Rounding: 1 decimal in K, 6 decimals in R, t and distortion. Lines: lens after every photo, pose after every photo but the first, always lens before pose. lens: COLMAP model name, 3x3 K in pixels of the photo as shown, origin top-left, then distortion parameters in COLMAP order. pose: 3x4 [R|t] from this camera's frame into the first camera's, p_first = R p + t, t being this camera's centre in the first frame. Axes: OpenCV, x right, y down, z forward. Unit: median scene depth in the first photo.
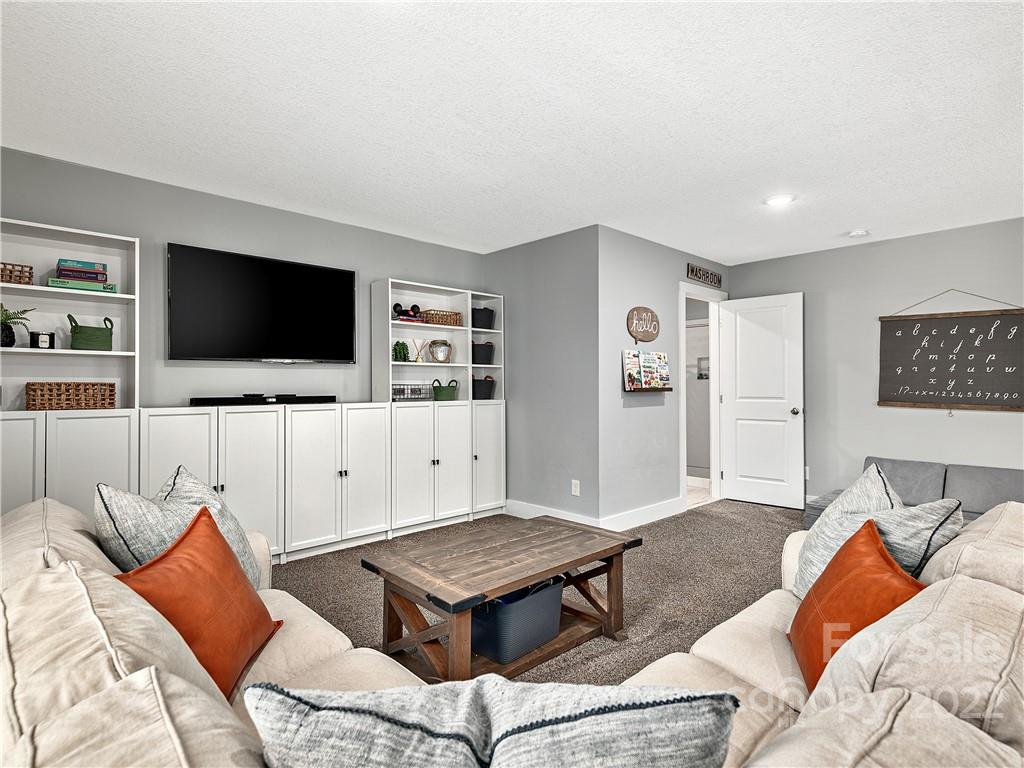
lens RADIAL K [[542.7, 0, 512.0], [0, 542.7, 384.0], [0, 0, 1]] dist [0.002319, 0.000077]
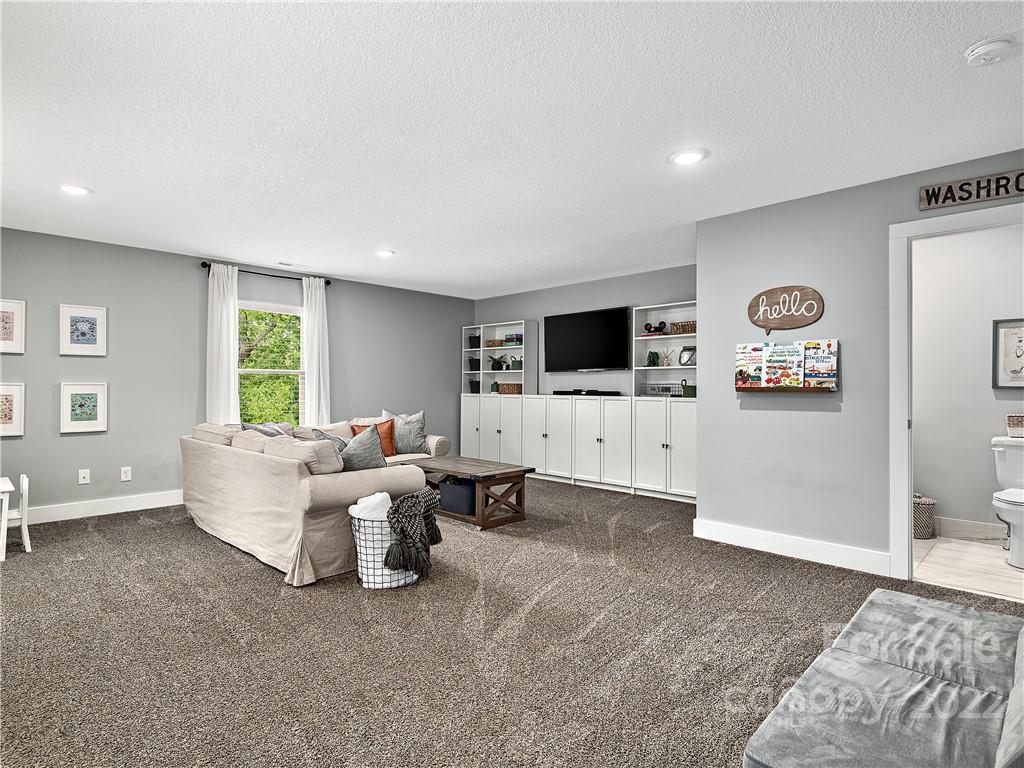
lens RADIAL K [[542.7, 0, 512.0], [0, 542.7, 384.0], [0, 0, 1]] dist [0.002319, 0.000077]
pose [[0.036621, -0.001172, -0.999329, 1.065857], [0.006011, 0.999981, -0.000953, 0.000894], [0.999311, -0.005973, 0.036627, 0.585357]]
